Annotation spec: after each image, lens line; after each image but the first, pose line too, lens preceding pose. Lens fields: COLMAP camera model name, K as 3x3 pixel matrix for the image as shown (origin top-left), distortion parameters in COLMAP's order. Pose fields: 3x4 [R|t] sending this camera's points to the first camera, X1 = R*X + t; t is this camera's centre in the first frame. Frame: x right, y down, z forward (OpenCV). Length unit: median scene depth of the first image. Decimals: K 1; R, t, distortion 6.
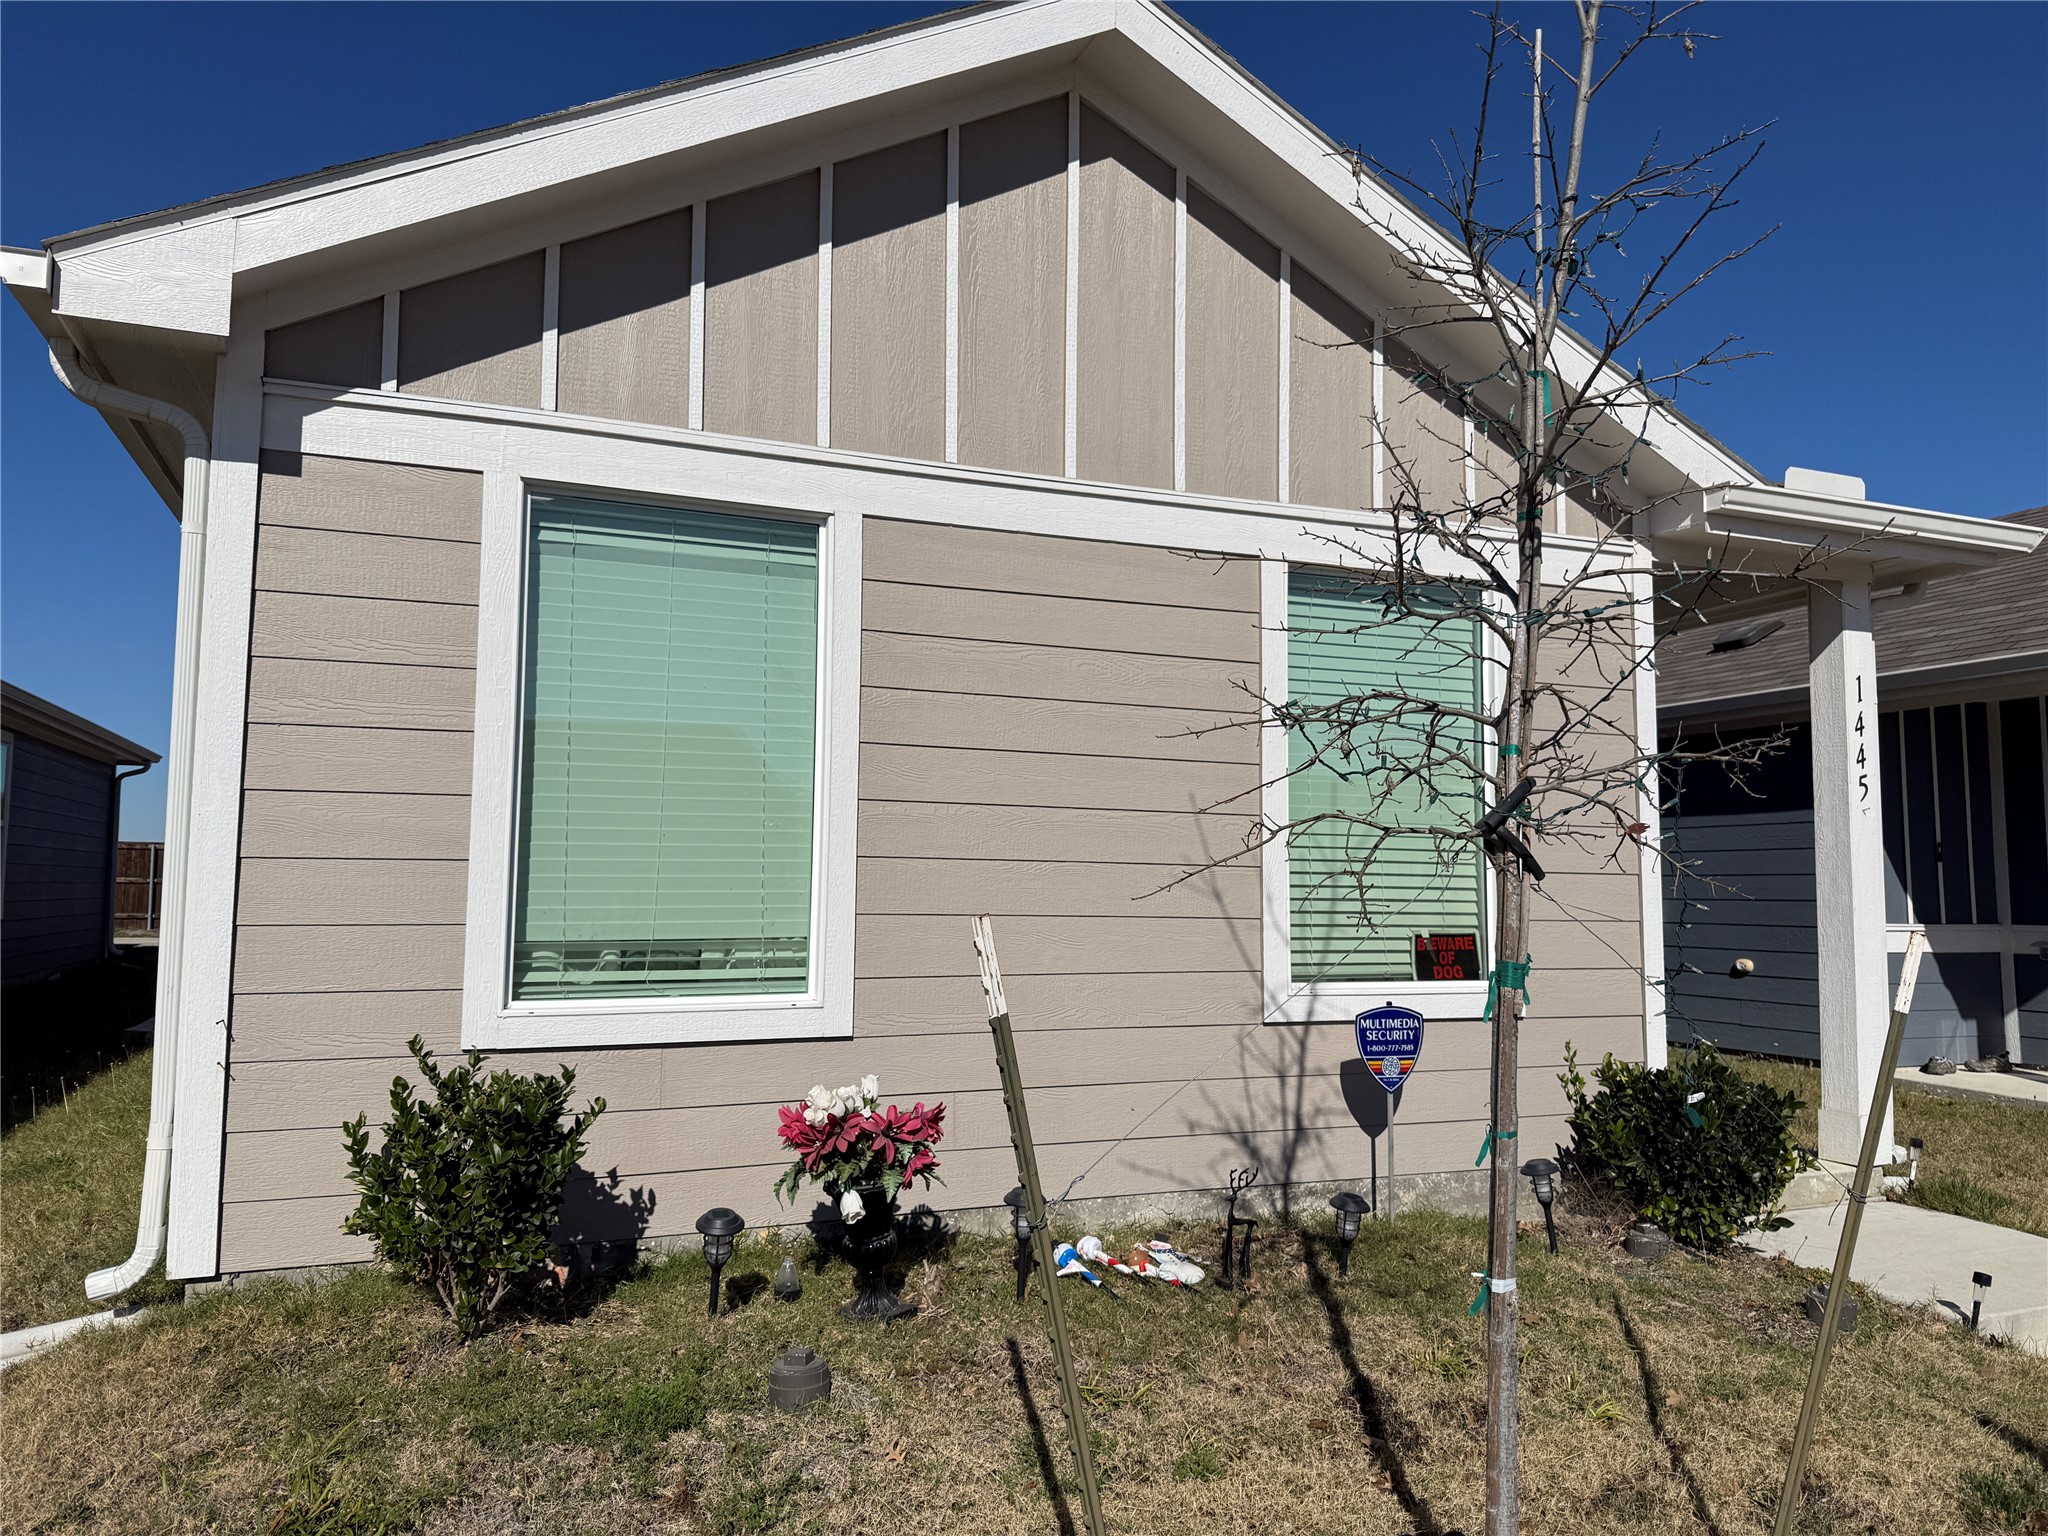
lens RADIAL K [[1449.8, 0, 1033.9], [0, 1449.8, 768.9], [0, 0, 1]] dist [0.037707, -0.051513]
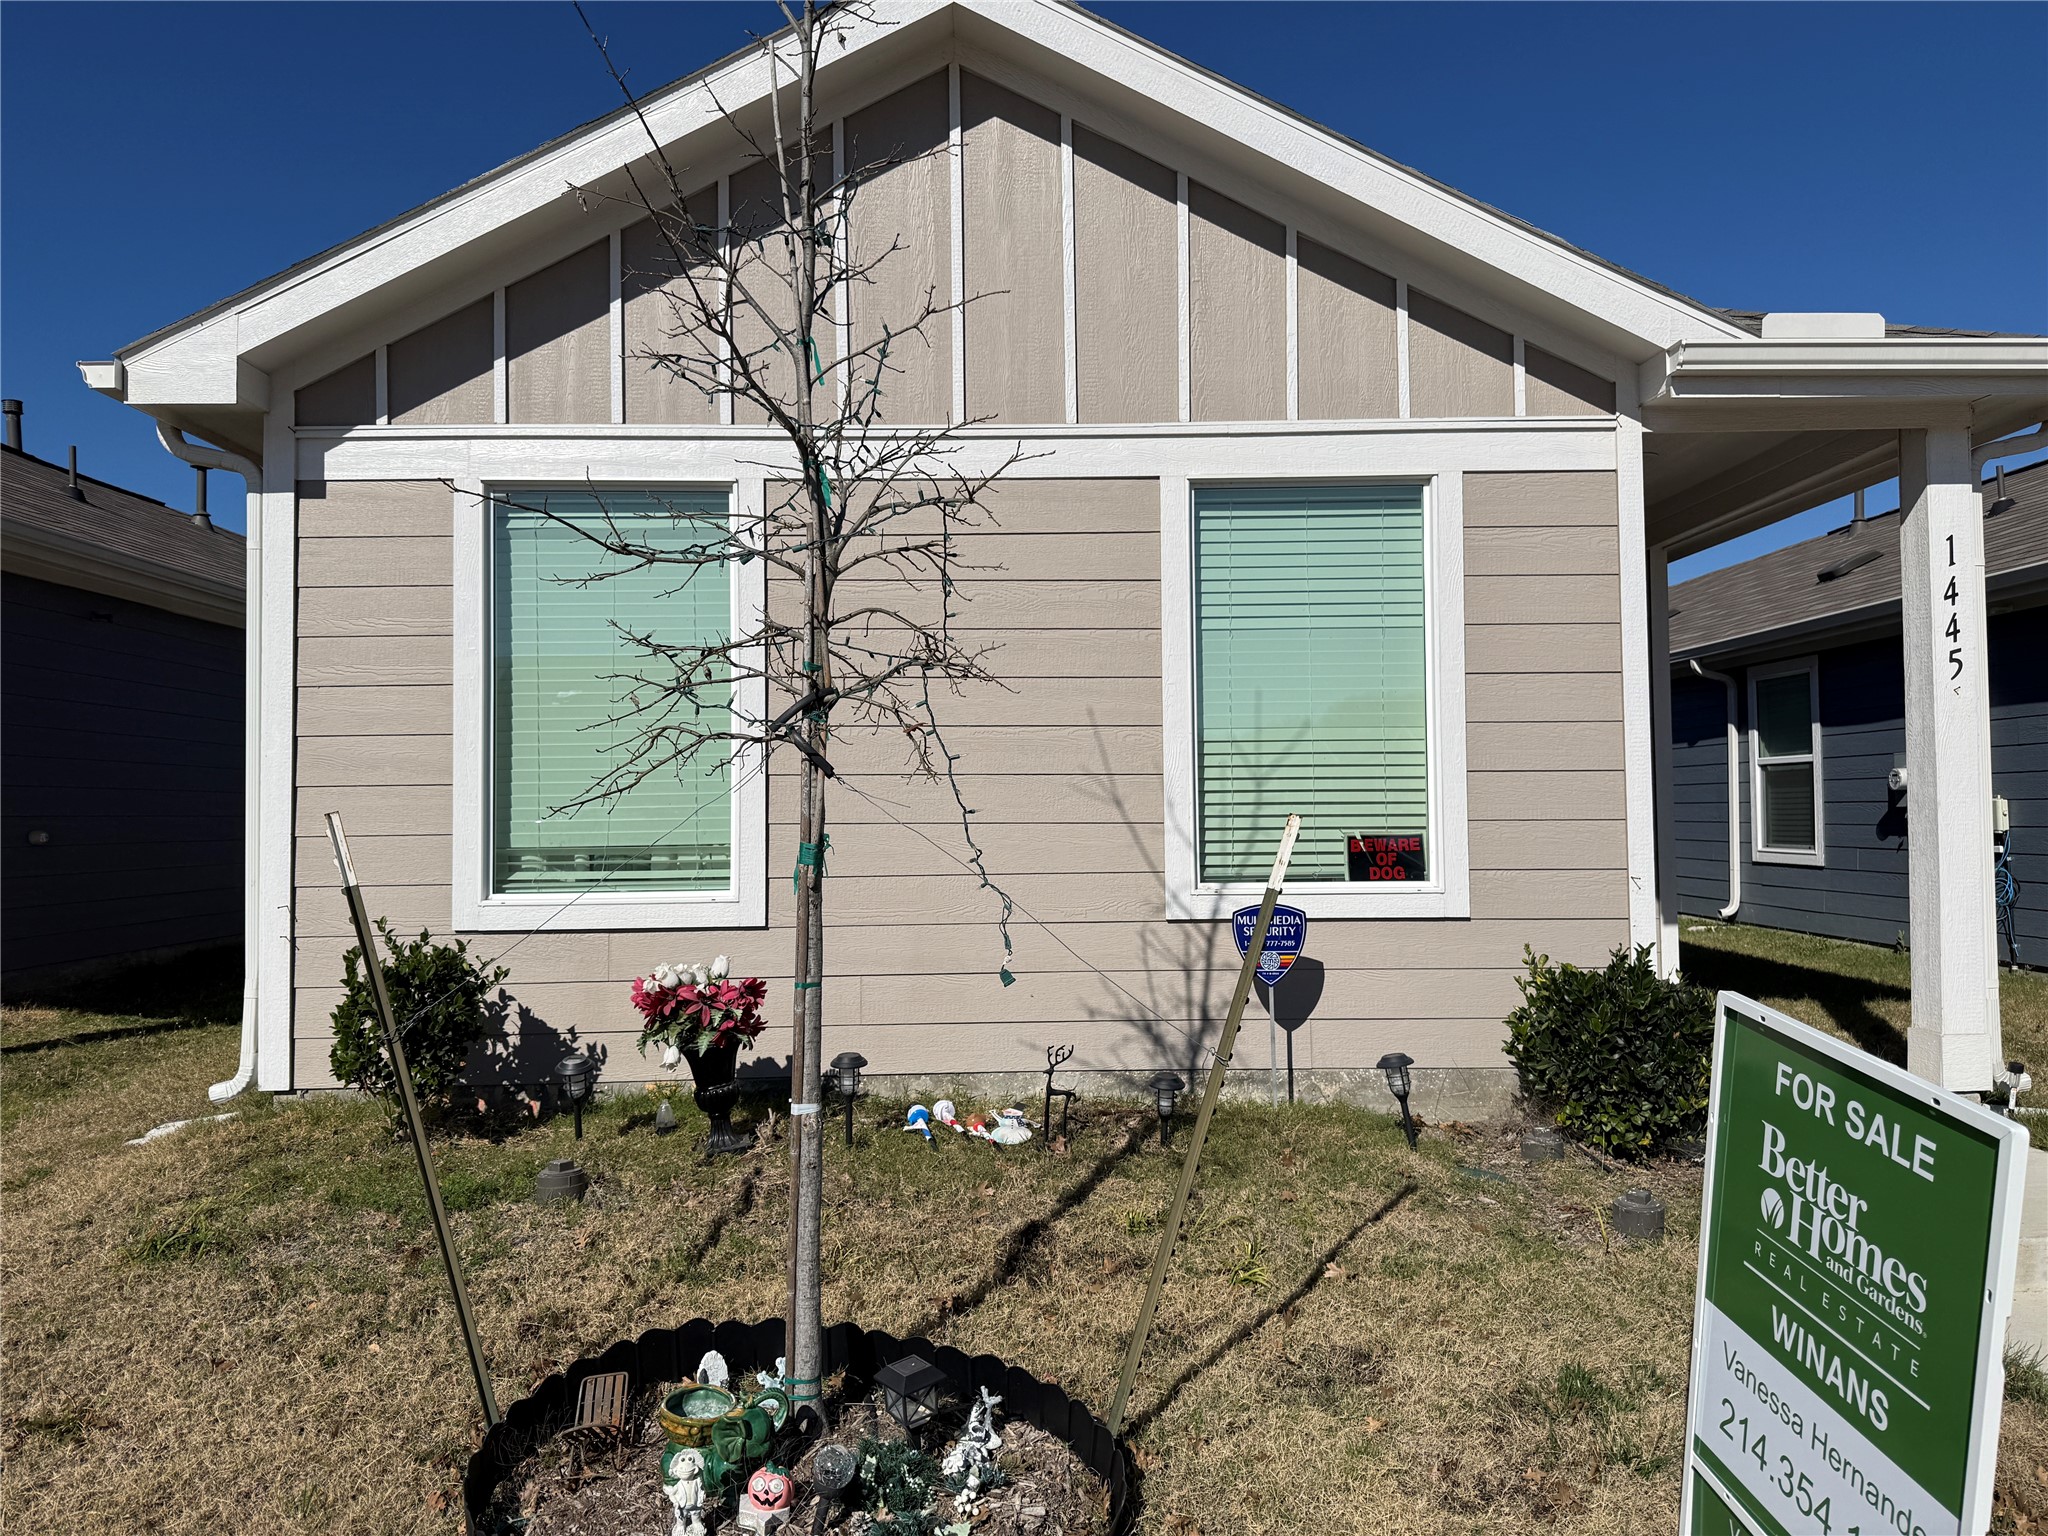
lens RADIAL K [[1449.8, 0, 1034.5], [0, 1449.8, 767.6], [0, 0, 1]] dist [0.037707, -0.051513]
pose [[0.936179, -0.029640, -0.350272, 0.492866], [0.048210, 0.997849, 0.044414, 0.013119], [0.348202, -0.058466, 0.935594, -0.023090]]
